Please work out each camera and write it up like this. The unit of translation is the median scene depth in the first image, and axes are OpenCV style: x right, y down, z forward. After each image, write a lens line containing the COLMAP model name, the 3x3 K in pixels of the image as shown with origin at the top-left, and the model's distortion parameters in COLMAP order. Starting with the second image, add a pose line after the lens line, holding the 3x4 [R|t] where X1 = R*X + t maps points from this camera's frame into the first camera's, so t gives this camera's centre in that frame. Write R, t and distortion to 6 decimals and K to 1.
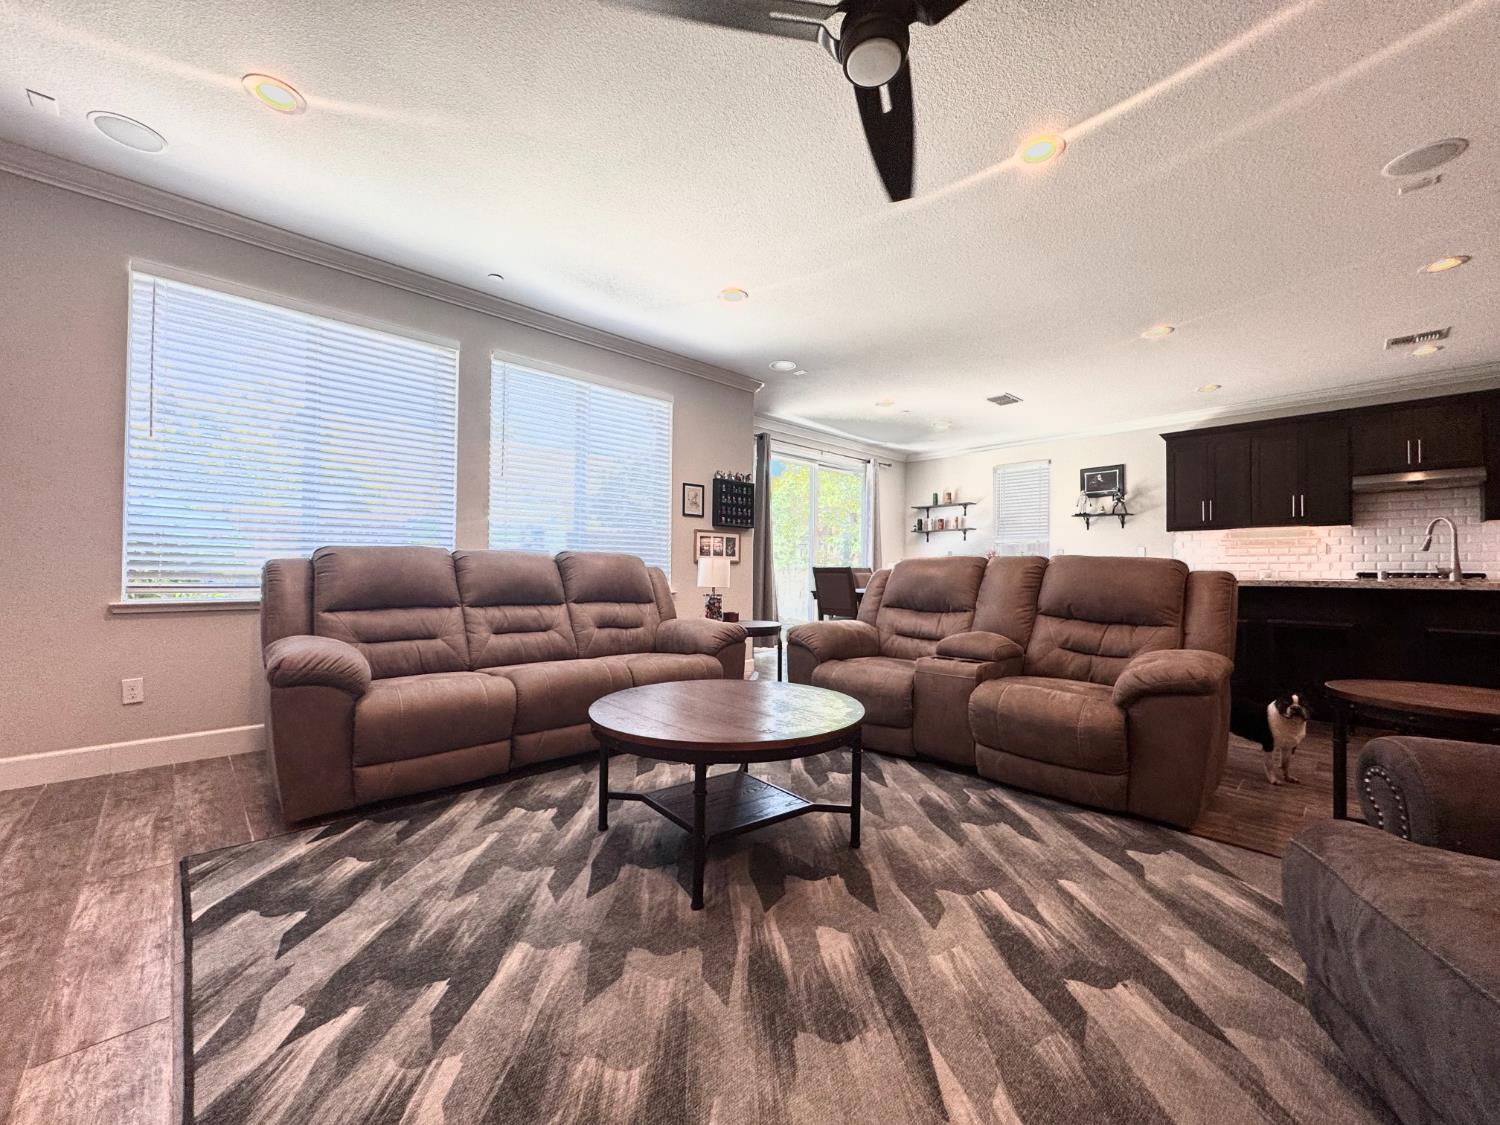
lens RADIAL K [[598.5, 0, 759.6], [0, 598.5, 562.0], [0, 0, 1]] dist [-0.004196, -0.000005]
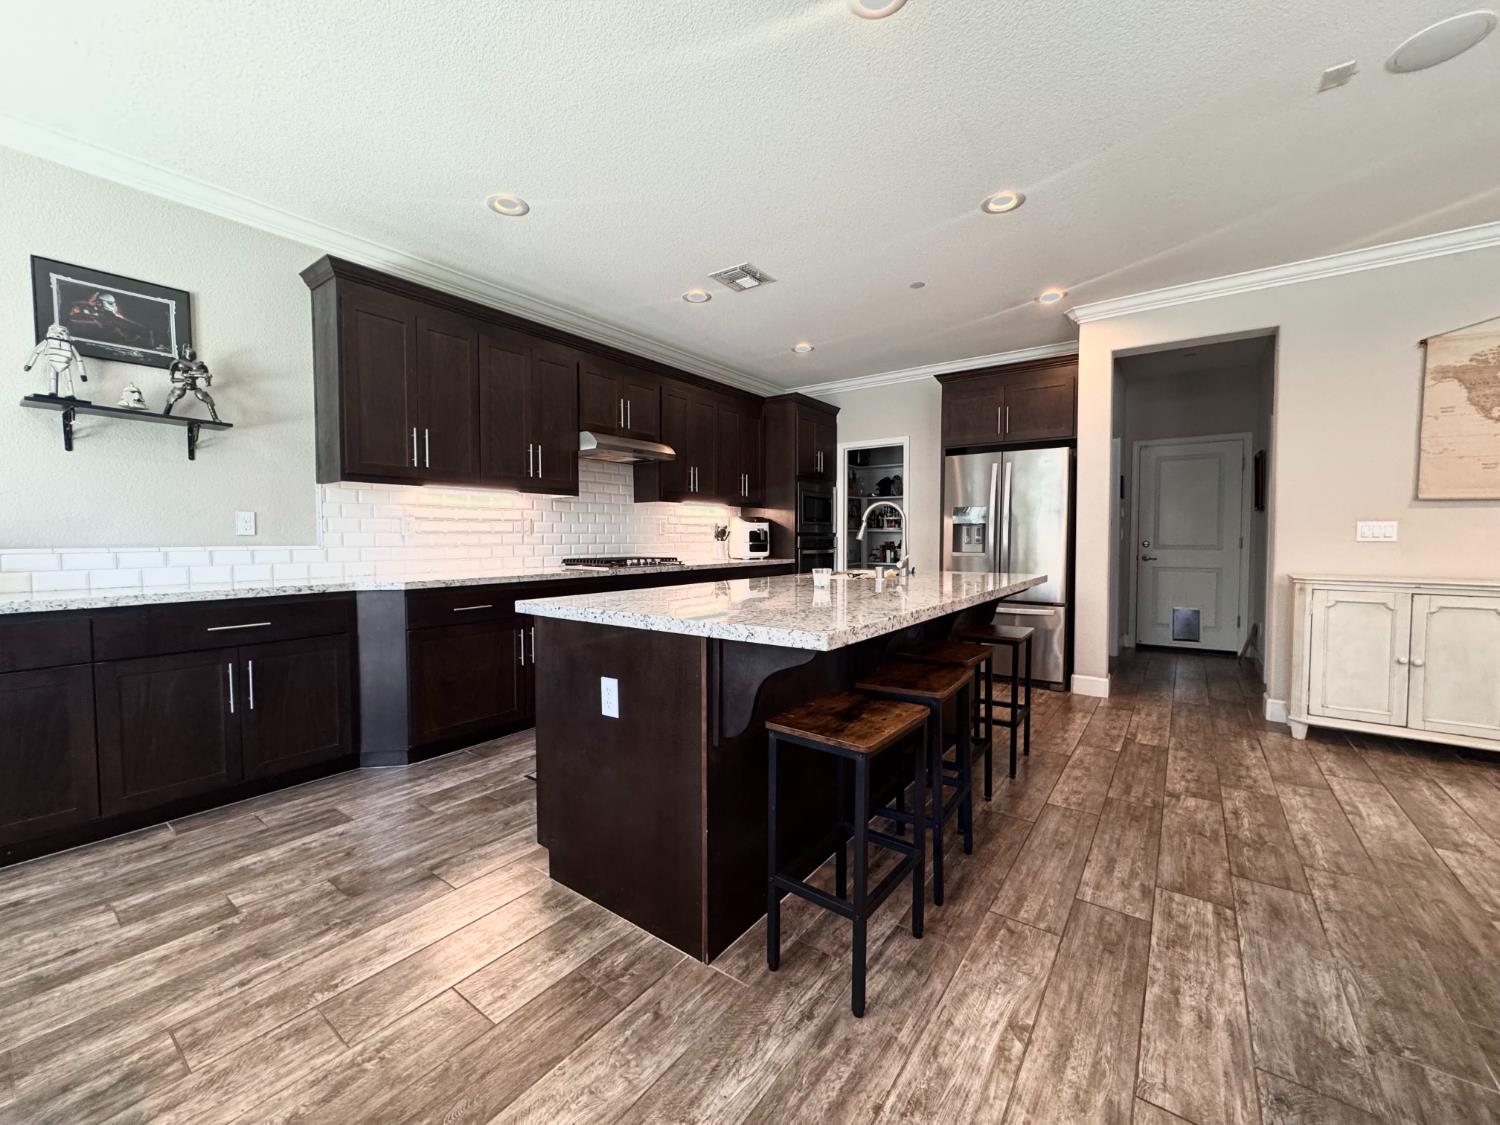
lens RADIAL K [[598.5, 0, 741.6], [0, 598.5, 557.4], [0, 0, 1]] dist [-0.004196, -0.000005]
pose [[-0.155848, -0.038116, 0.987045, 0.465751], [-0.013210, 0.999246, 0.036501, -0.033373], [-0.987693, -0.007350, -0.156234, 1.942218]]
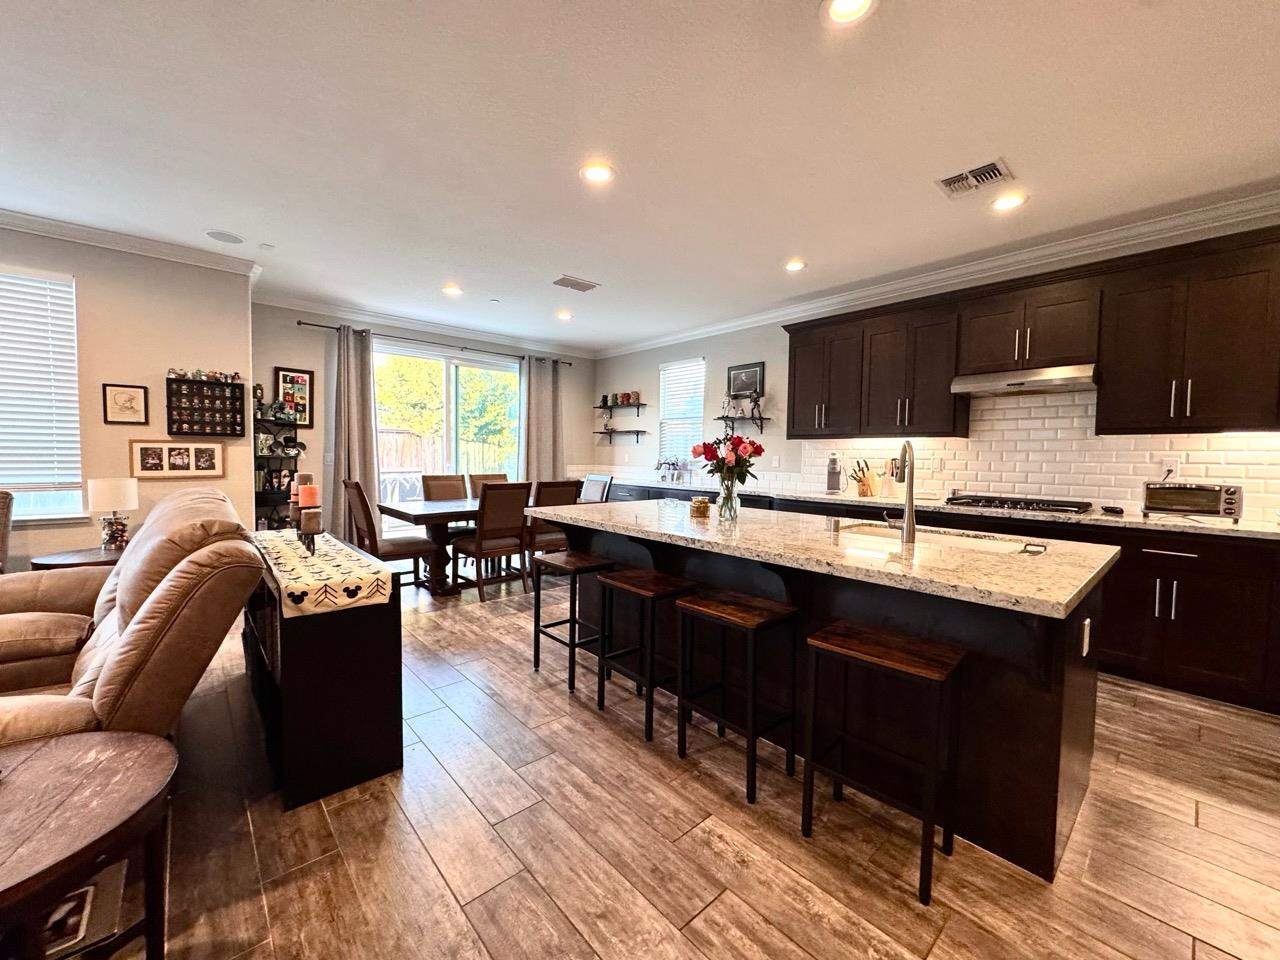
lens RADIAL K [[510.7, 0, 643.9], [0, 510.7, 478.2], [0, 0, 1]] dist [-0.004196, -0.000005]
pose [[0.999215, 0.008927, -0.038595, 1.269565], [-0.006640, 0.998236, 0.059002, -0.094242], [0.039053, -0.058699, 0.997512, 0.630666]]
